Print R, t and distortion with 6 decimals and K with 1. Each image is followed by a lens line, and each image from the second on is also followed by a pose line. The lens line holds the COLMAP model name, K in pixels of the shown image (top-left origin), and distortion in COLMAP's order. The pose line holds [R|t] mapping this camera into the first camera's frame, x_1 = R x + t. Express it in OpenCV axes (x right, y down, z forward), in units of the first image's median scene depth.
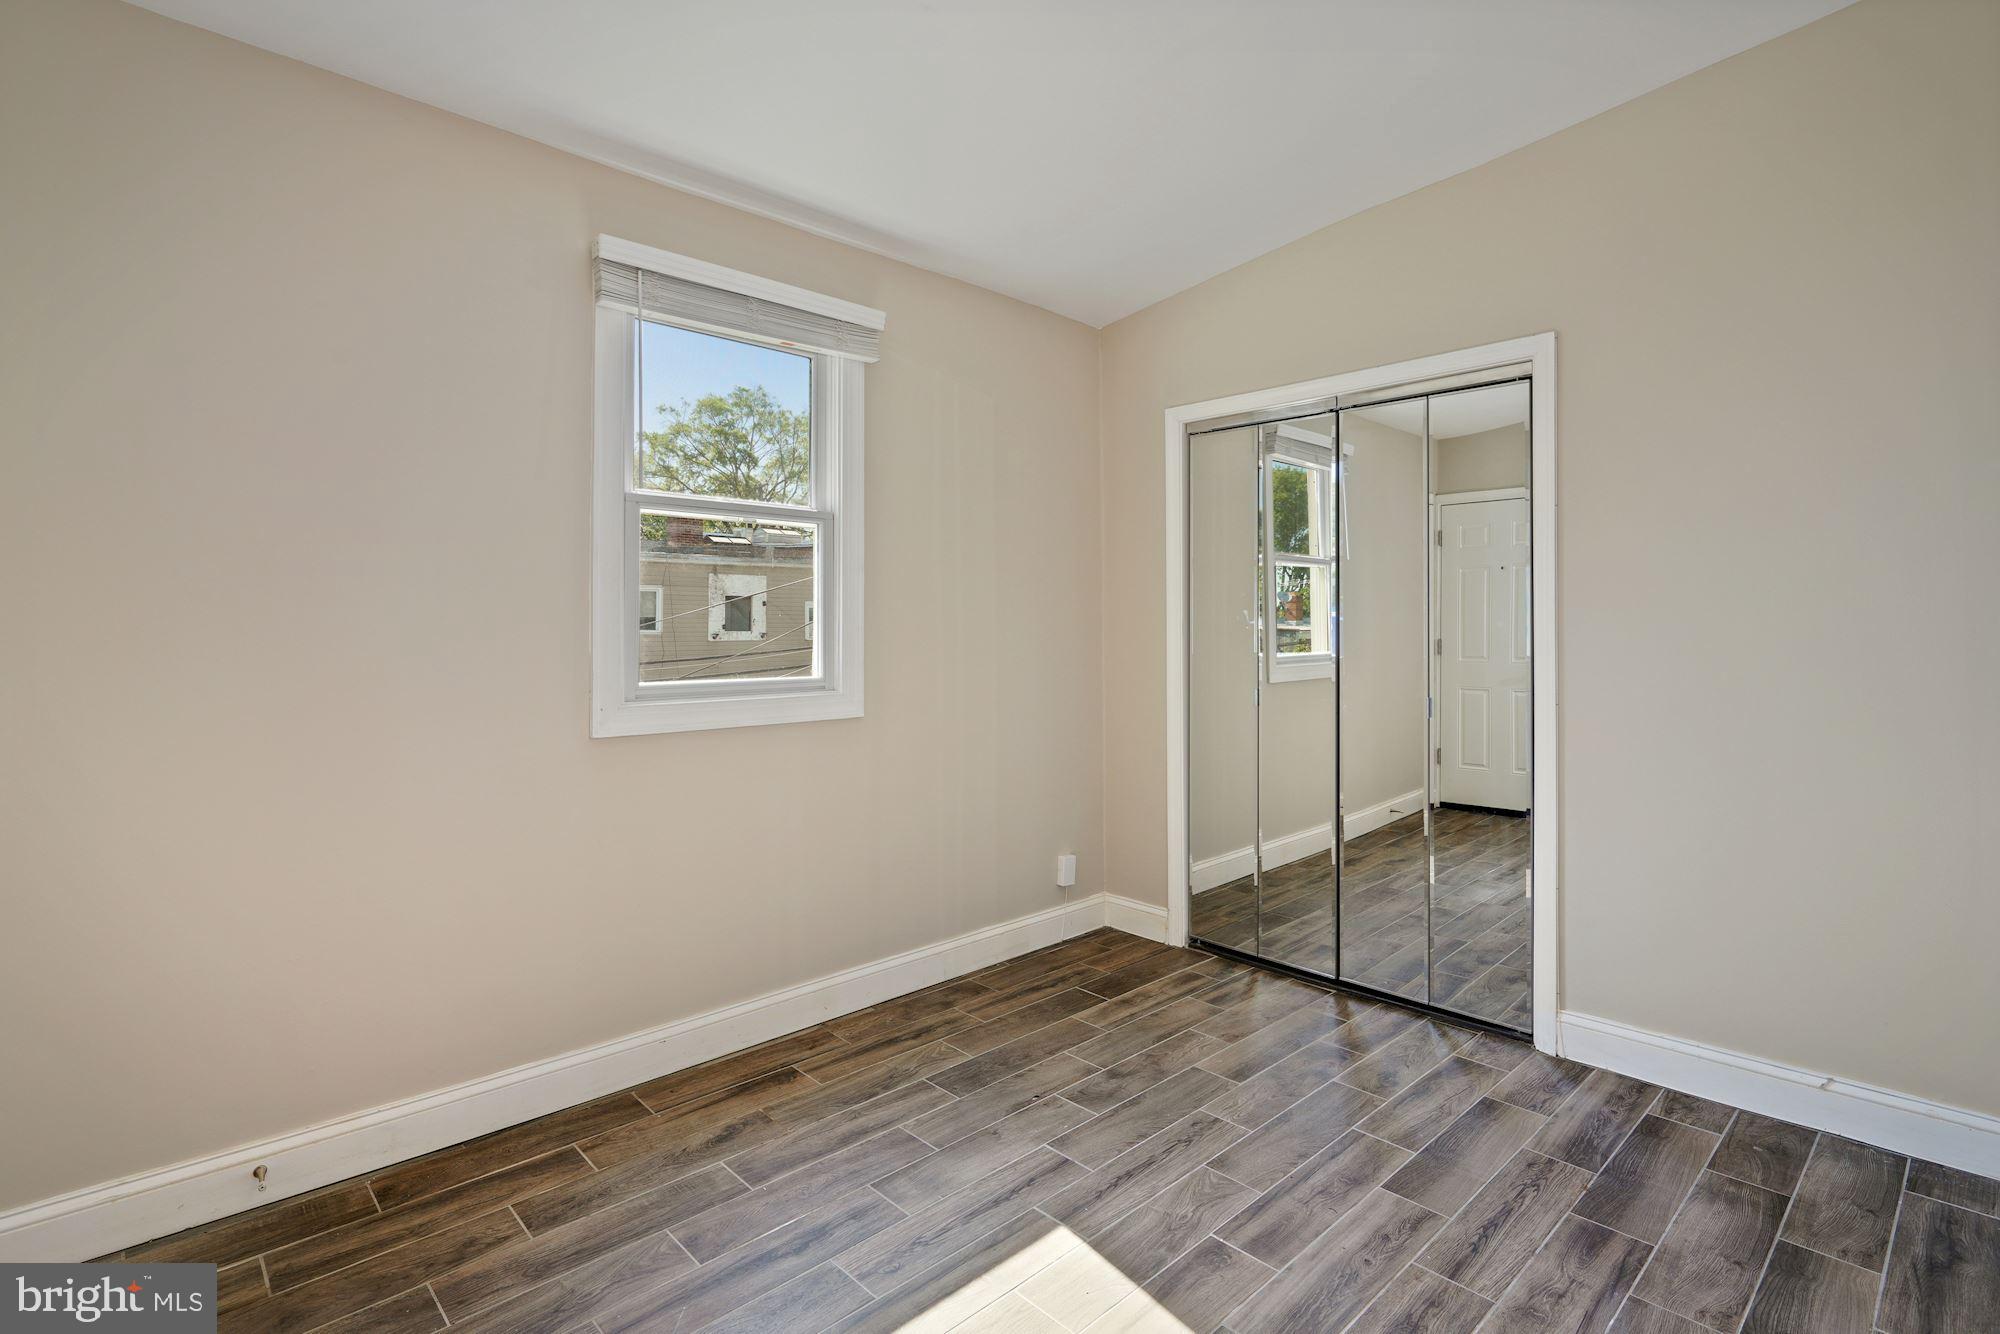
lens RADIAL K [[966.8, 0, 1030.3], [0, 966.8, 626.9], [0, 0, 1]] dist [-0.004255, 0.000816]
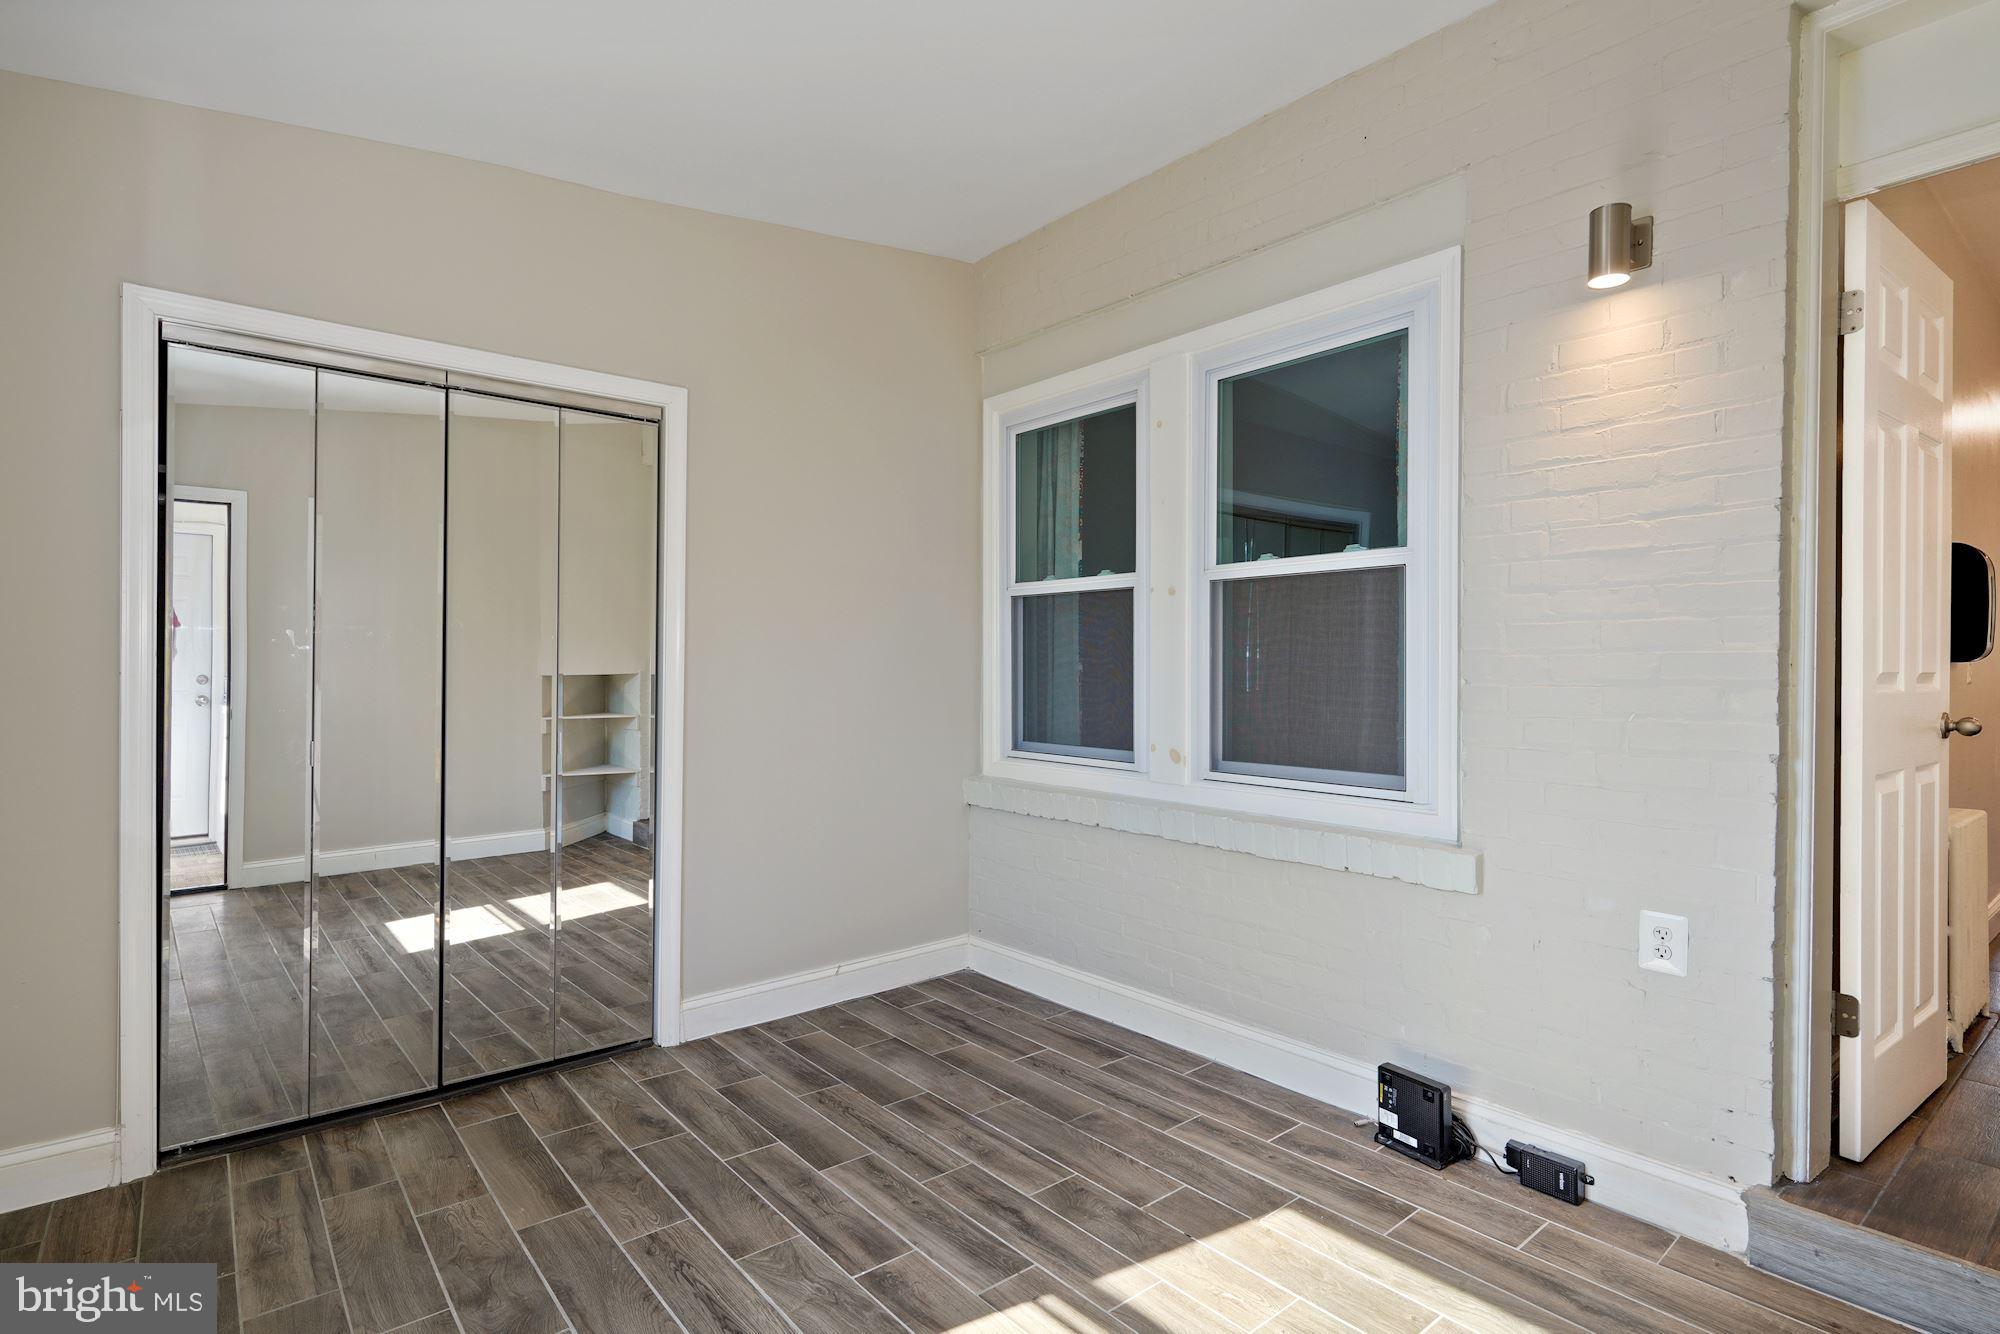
lens RADIAL K [[992.5, 0, 1002.5], [0, 992.5, 665.9], [0, 0, 1]] dist [0.004945, 0.000903]
pose [[0.077734, 0.000132, 0.996974, -0.596762], [-0.004296, 0.999991, 0.000203, 0.011092], [-0.996965, -0.004299, 0.077733, 0.580871]]
